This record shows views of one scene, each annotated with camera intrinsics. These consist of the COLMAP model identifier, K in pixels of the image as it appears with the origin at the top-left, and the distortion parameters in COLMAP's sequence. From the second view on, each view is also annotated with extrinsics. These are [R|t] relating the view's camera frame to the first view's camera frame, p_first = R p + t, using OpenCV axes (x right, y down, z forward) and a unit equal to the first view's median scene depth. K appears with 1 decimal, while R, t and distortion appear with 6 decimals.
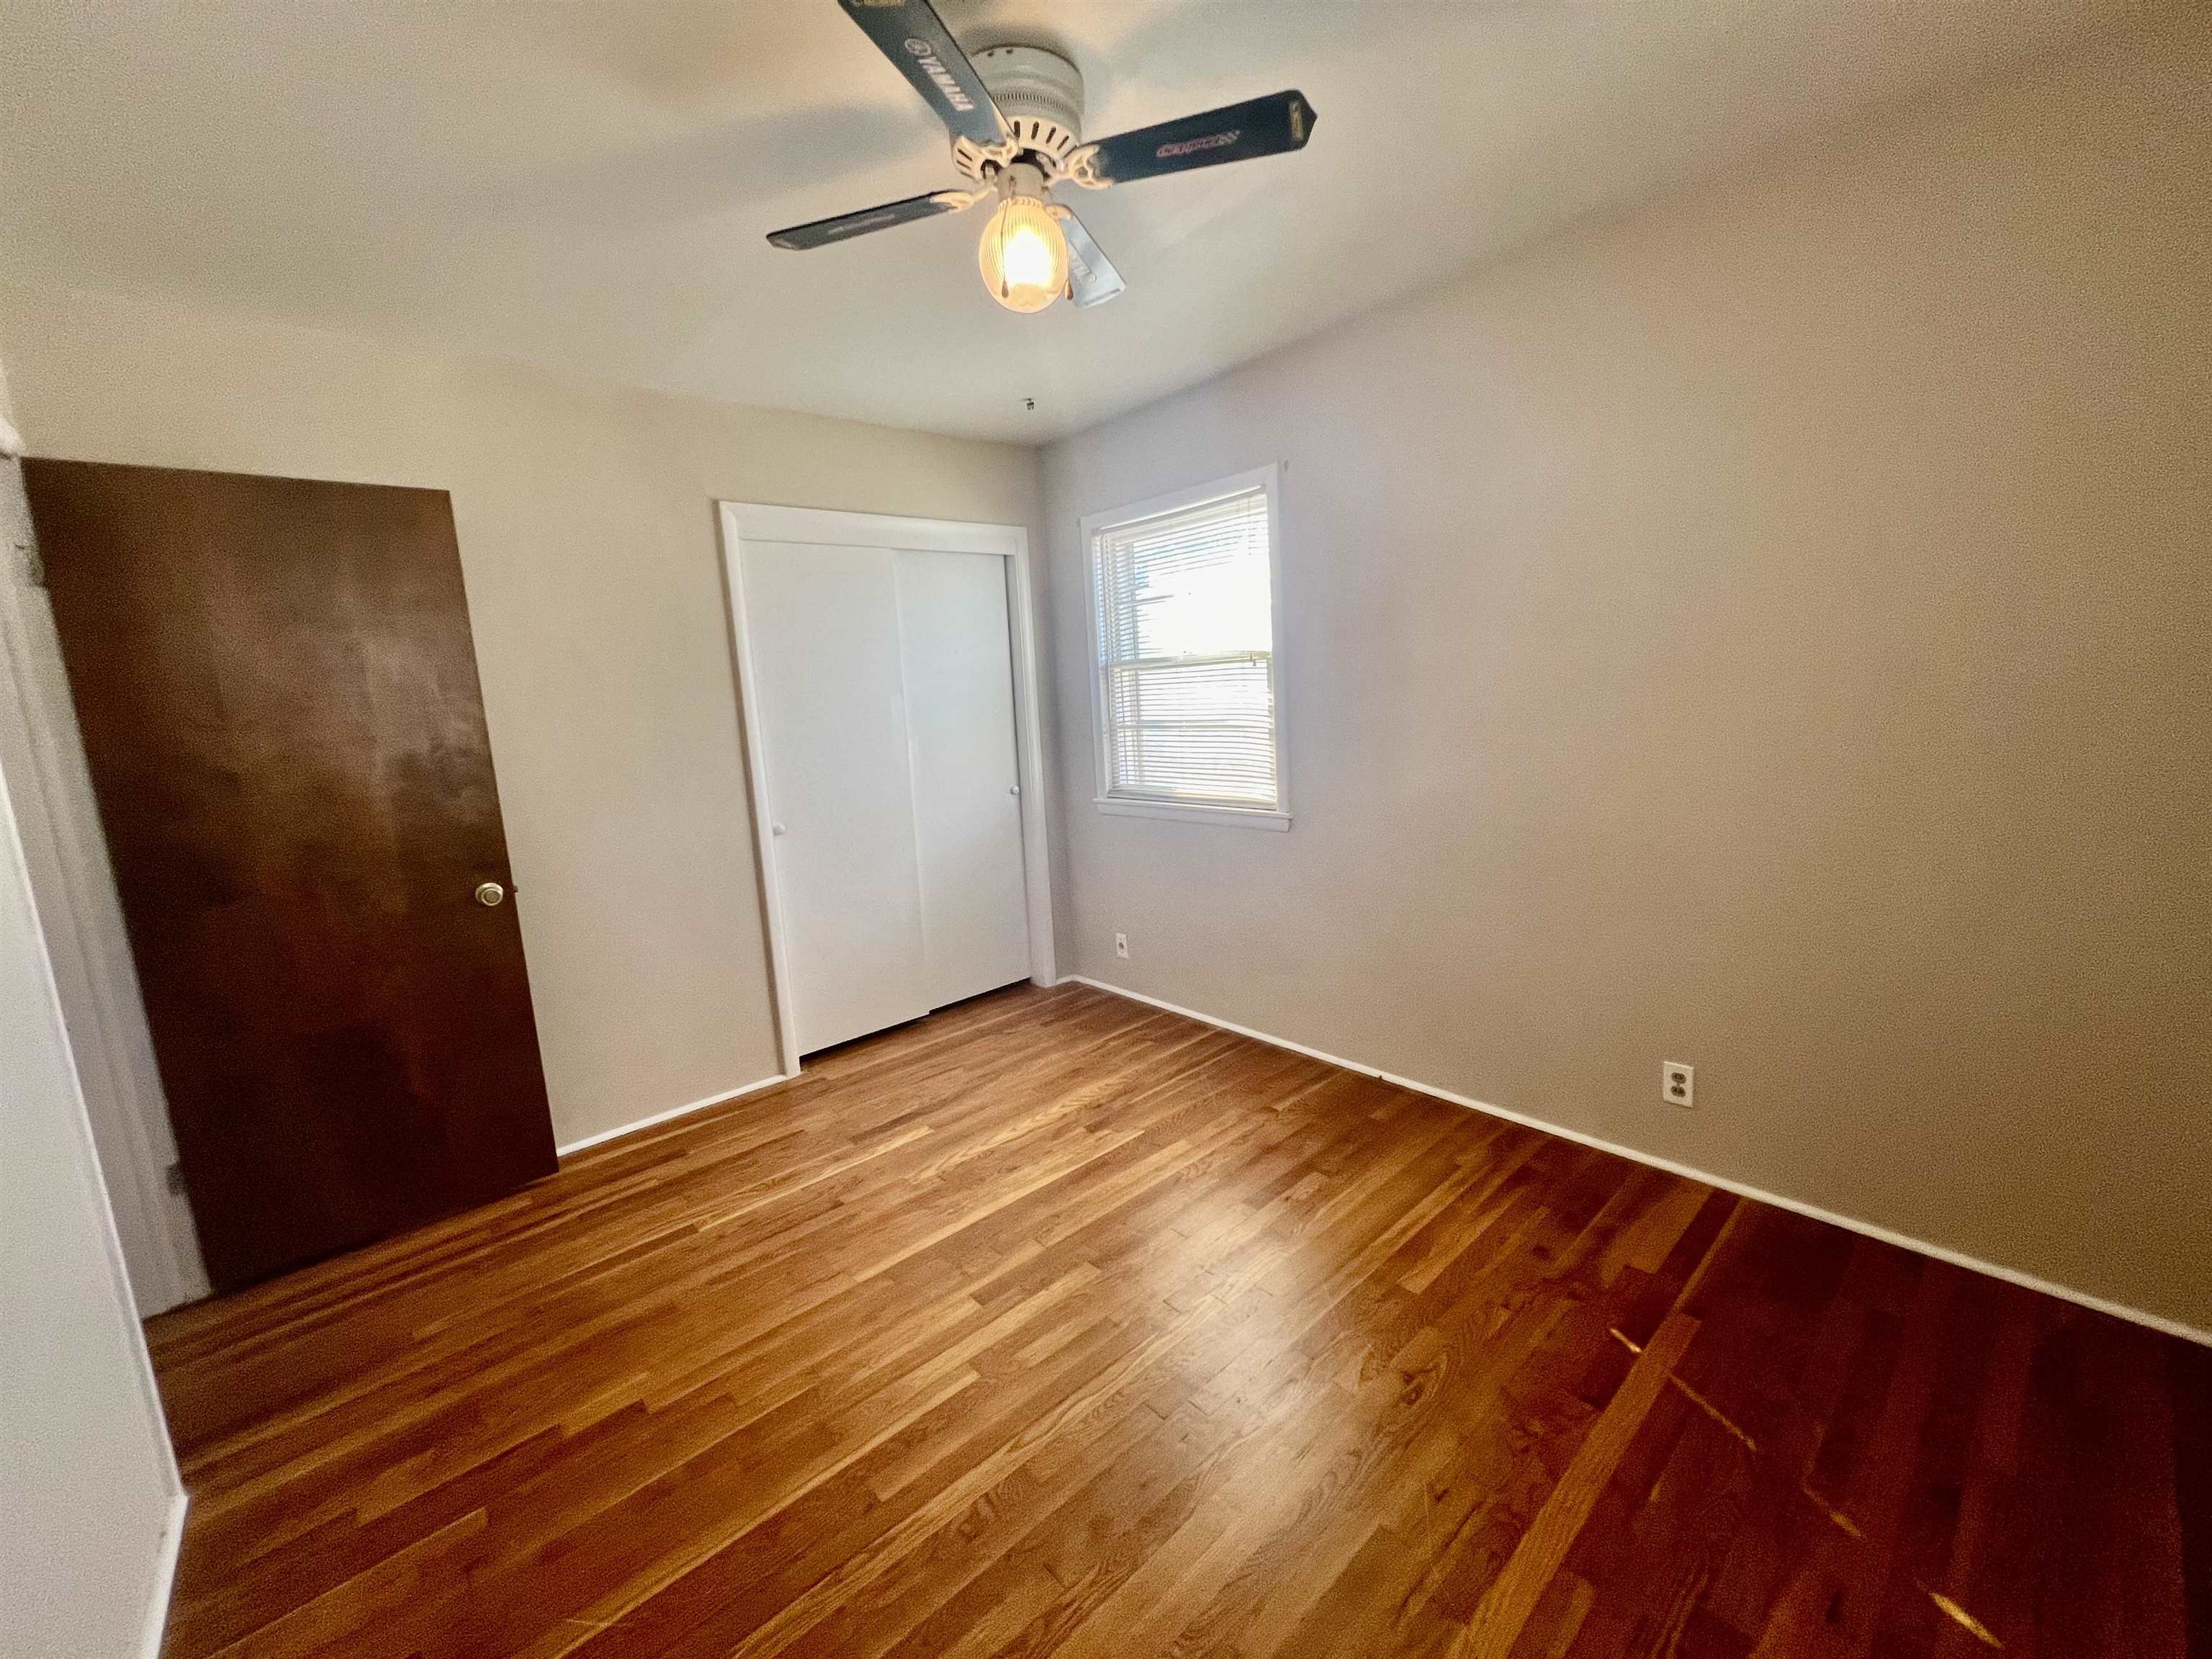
lens RADIAL K [[876.4, 0, 1106.0], [0, 876.4, 829.5], [0, 0, 1]] dist [-0.000337, -0.000224]
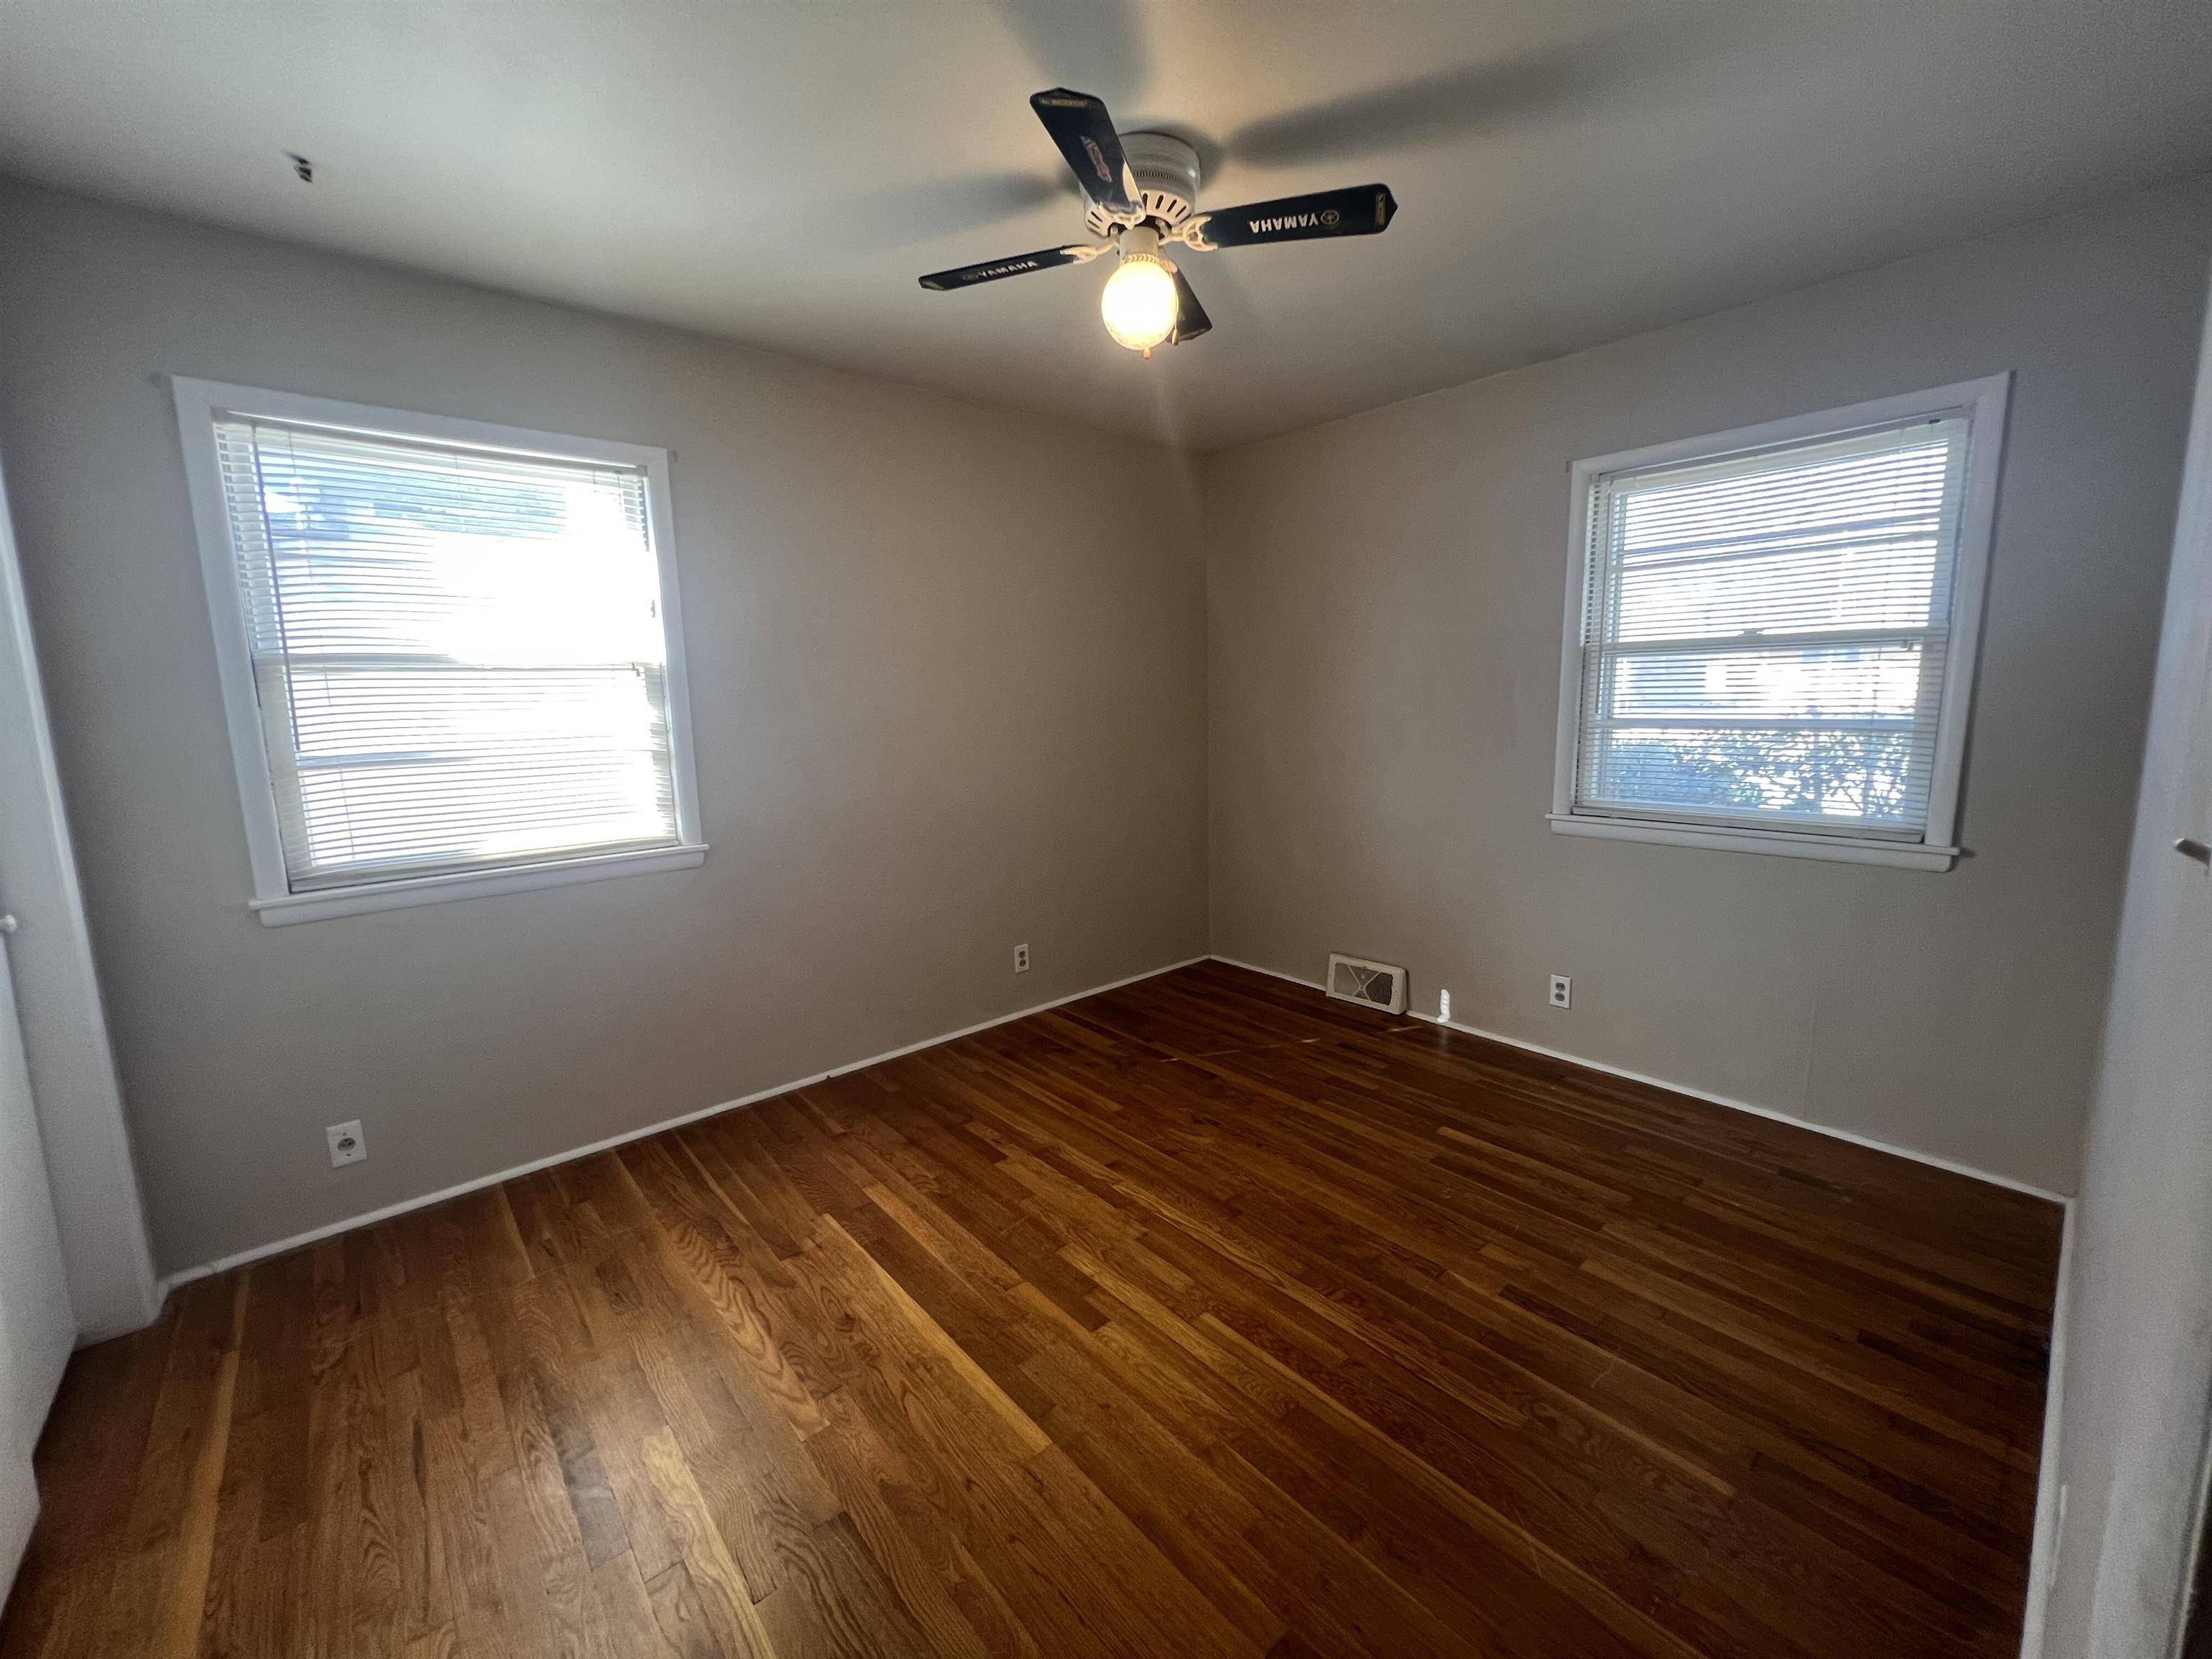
lens RADIAL K [[876.4, 0, 1106.0], [0, 876.4, 829.5], [0, 0, 1]] dist [-0.000337, -0.000224]
pose [[0.022149, -0.099308, 0.994810, -0.874736], [0.184537, 0.978362, 0.093558, -0.053083], [-0.982576, 0.181507, 0.039996, 0.742552]]
